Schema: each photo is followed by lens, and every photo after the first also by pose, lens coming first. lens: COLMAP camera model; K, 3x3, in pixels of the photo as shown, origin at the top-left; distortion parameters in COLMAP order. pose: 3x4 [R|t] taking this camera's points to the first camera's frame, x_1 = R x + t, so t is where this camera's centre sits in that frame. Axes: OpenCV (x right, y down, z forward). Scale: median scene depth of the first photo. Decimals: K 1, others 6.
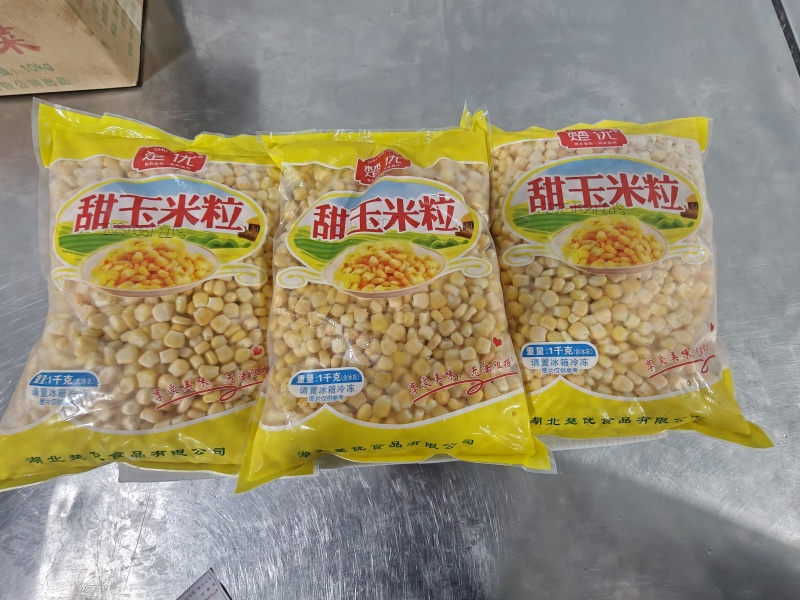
lens RADIAL K [[364.0, 0, 400.4], [0, 364.0, 302.8], [0, 0, 1]] dist [-0.000255, -0.000051]
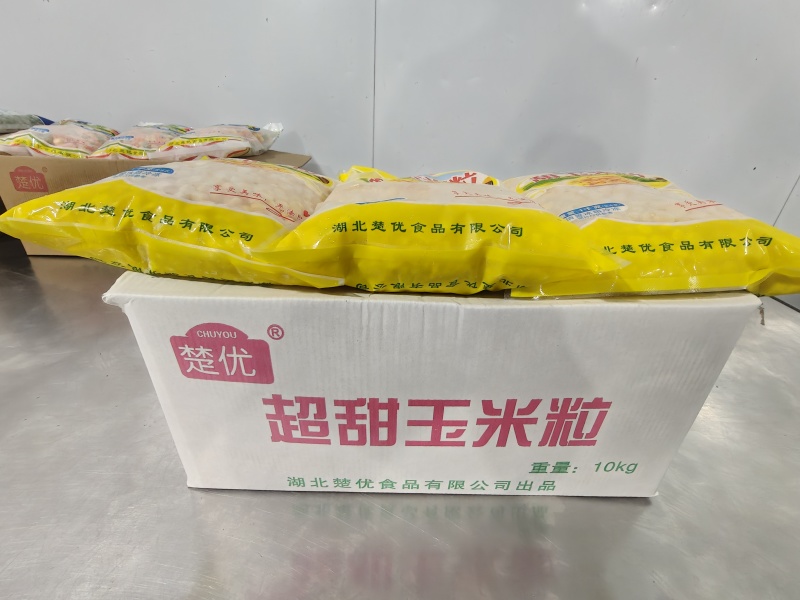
lens RADIAL K [[364.0, 0, 400.4], [0, 364.0, 302.8], [0, 0, 1]] dist [-0.000255, -0.000051]
pose [[0.998171, 0.037781, -0.047200, -0.052044], [-0.060366, 0.665967, -0.743535, 1.085585], [0.003342, 0.745024, 0.667029, 0.465748]]
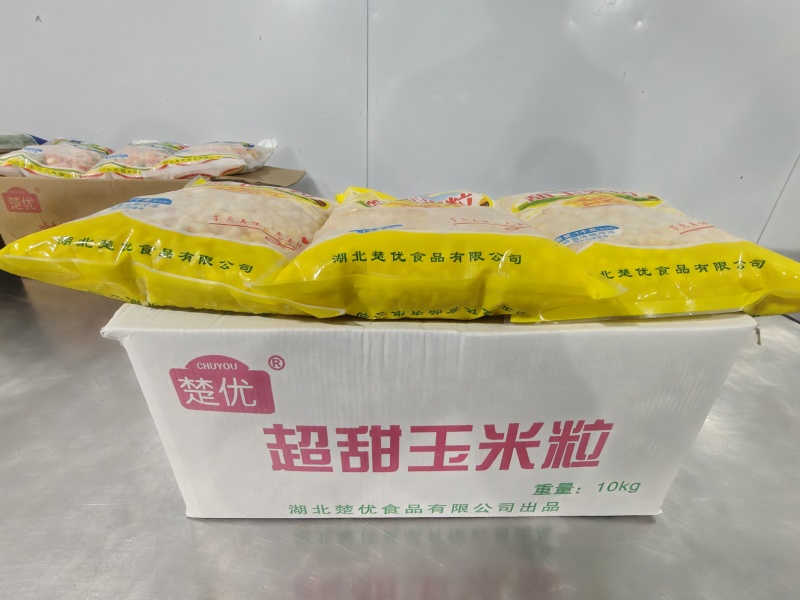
lens RADIAL K [[364.0, 0, 400.4], [0, 364.0, 302.8], [0, 0, 1]] dist [-0.000255, -0.000051]
pose [[0.999215, 0.017537, -0.035510, -0.065585], [-0.038377, 0.650302, -0.758706, 1.055770], [0.009787, 0.759474, 0.650465, 0.427592]]
